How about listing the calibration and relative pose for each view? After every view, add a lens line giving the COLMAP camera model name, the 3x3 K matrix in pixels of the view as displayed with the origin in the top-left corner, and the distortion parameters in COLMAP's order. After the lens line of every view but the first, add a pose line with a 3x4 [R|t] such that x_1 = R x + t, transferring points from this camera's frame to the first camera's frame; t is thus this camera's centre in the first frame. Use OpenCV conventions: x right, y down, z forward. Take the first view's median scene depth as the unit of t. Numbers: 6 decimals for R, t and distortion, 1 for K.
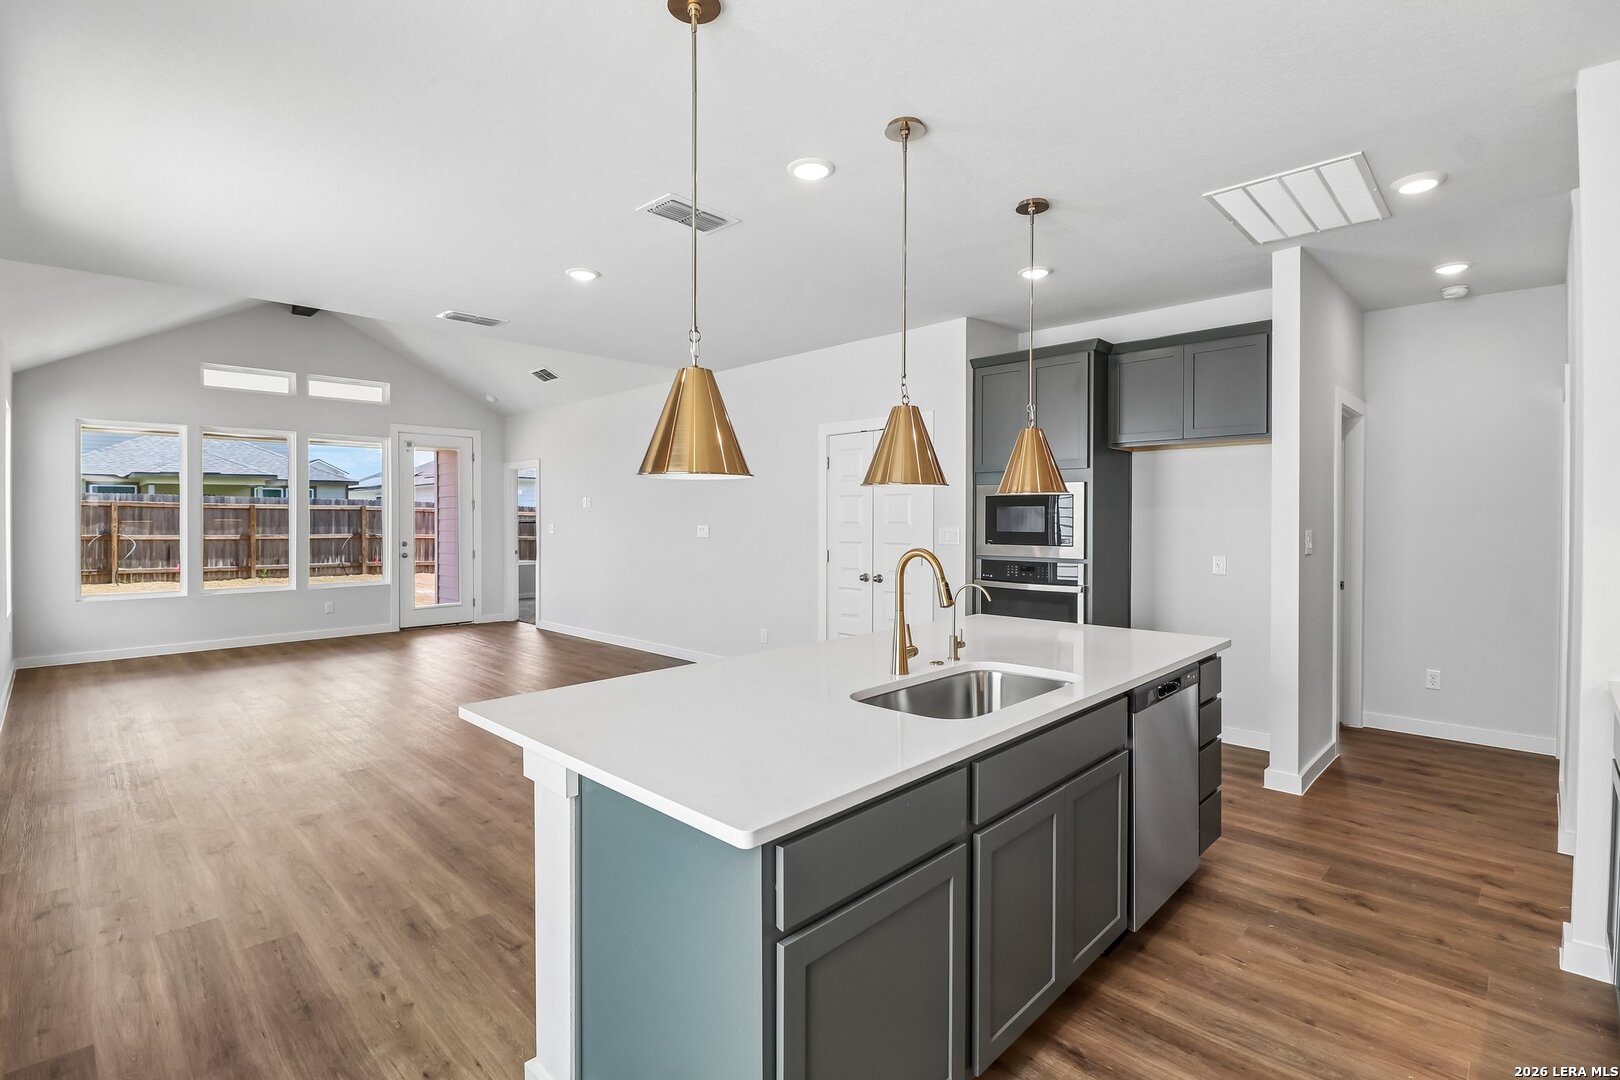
lens RADIAL K [[749.4, 0, 801.0], [0, 749.4, 526.4], [0, 0, 1]] dist [0.002331, 0.000000]
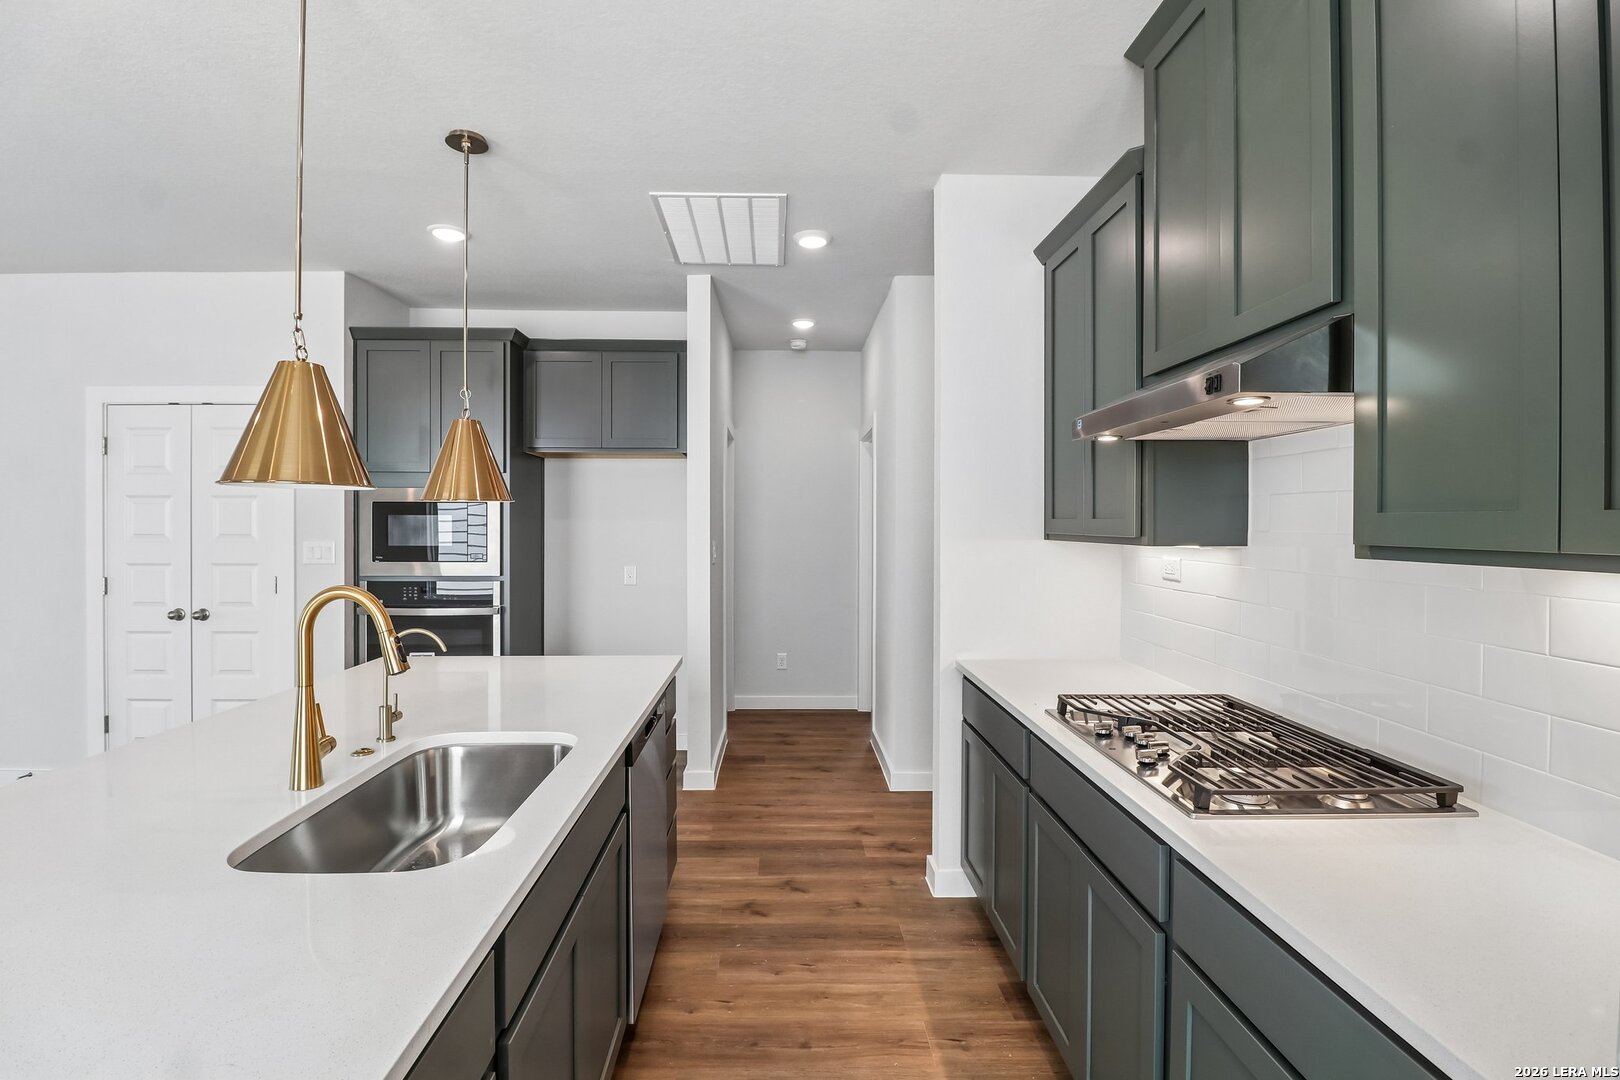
lens RADIAL K [[759.6, 0, 799.7], [0, 759.6, 529.7], [0, 0, 1]] dist [0.001869, -0.010664]
pose [[0.699031, -0.003139, 0.715084, -0.023964], [0.006723, 0.999975, -0.002182, -0.009667], [-0.715059, 0.006333, 0.699035, 0.192062]]
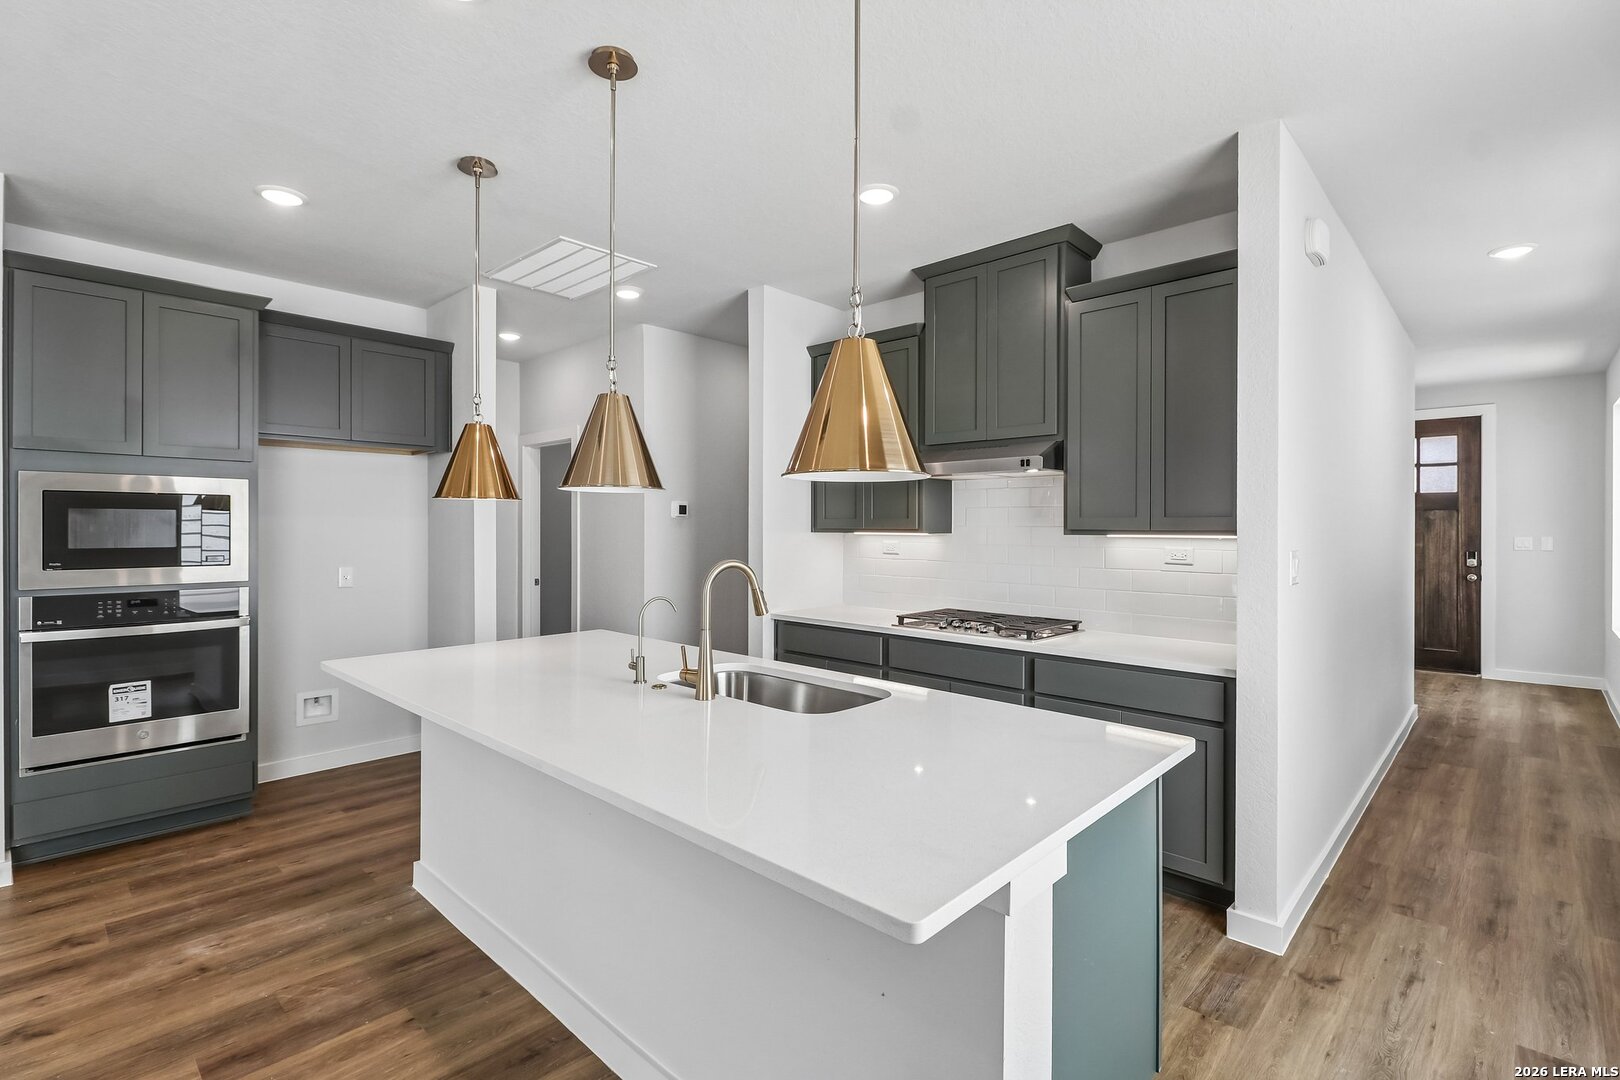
lens RADIAL K [[749.4, 0, 801.0], [0, 749.4, 526.4], [0, 0, 1]] dist [0.002331, 0.000000]
pose [[-0.021283, -0.001068, 0.999773, -0.630592], [0.010640, 0.999943, 0.001294, -0.010282], [-0.999717, 0.010665, -0.021270, 0.716833]]
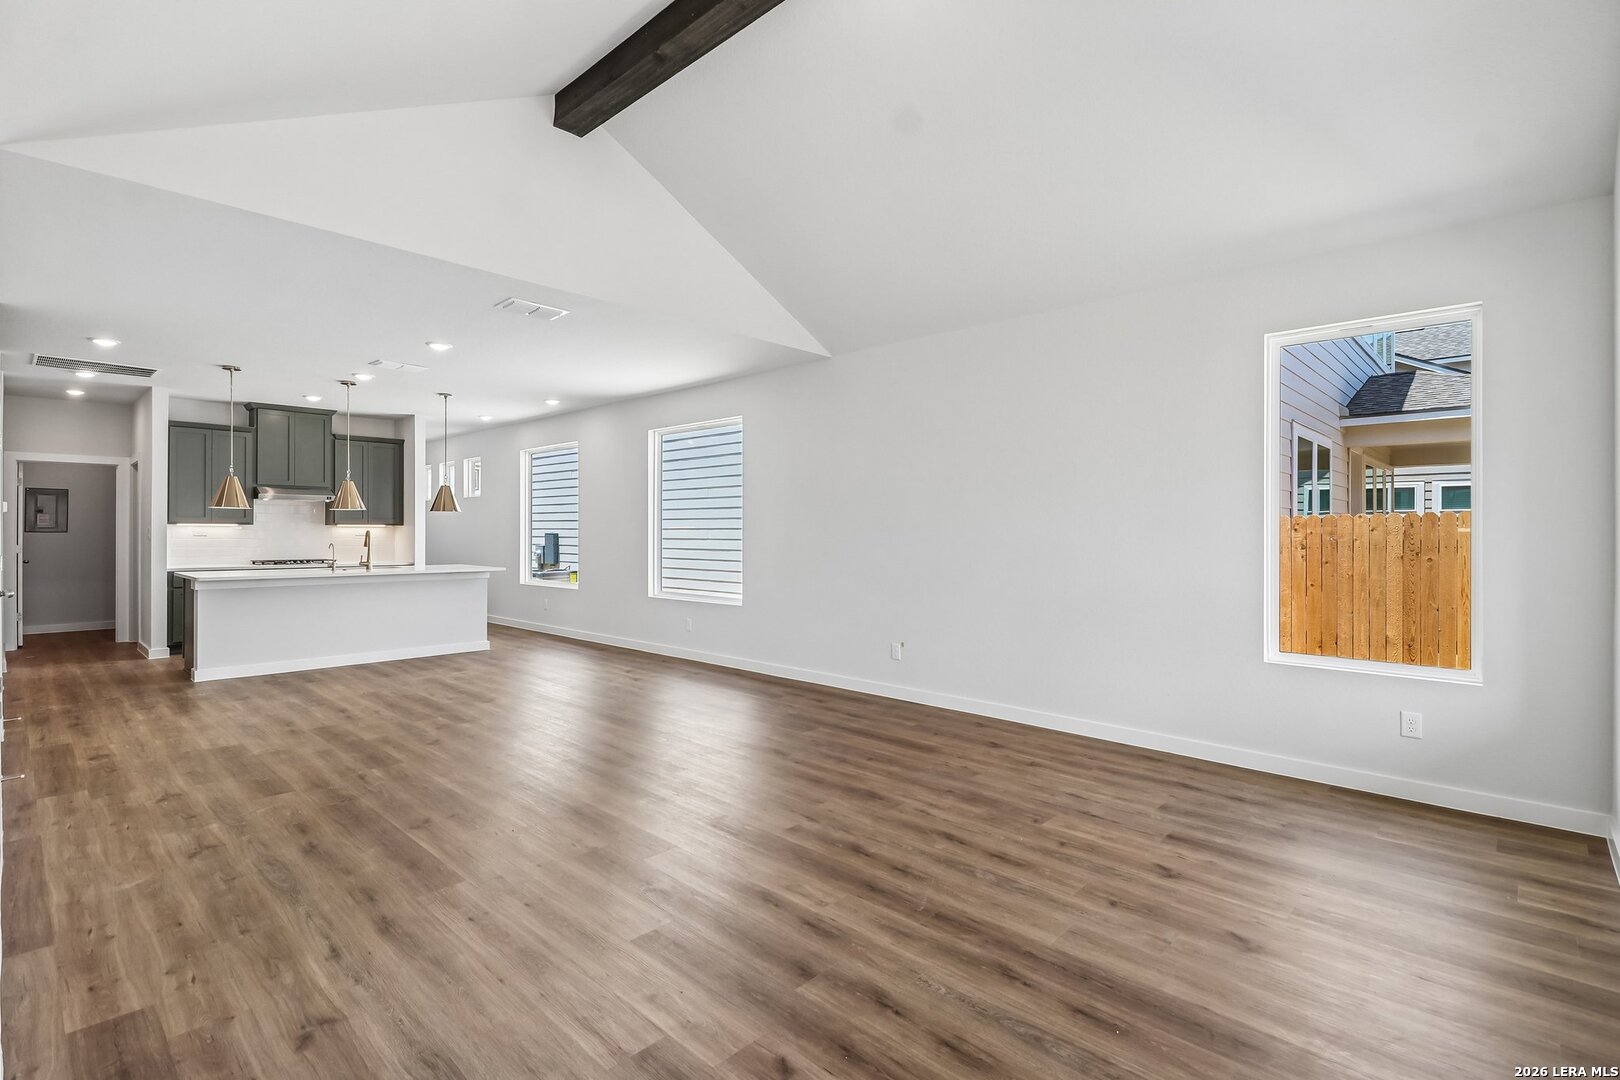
lens RADIAL K [[749.4, 0, 801.0], [0, 749.4, 526.4], [0, 0, 1]] dist [0.002331, 0.000000]
pose [[-0.999757, 0.001425, -0.022013, -1.388308], [0.001279, 0.999977, 0.006657, -0.003991], [0.022022, 0.006628, -0.999736, 3.413690]]
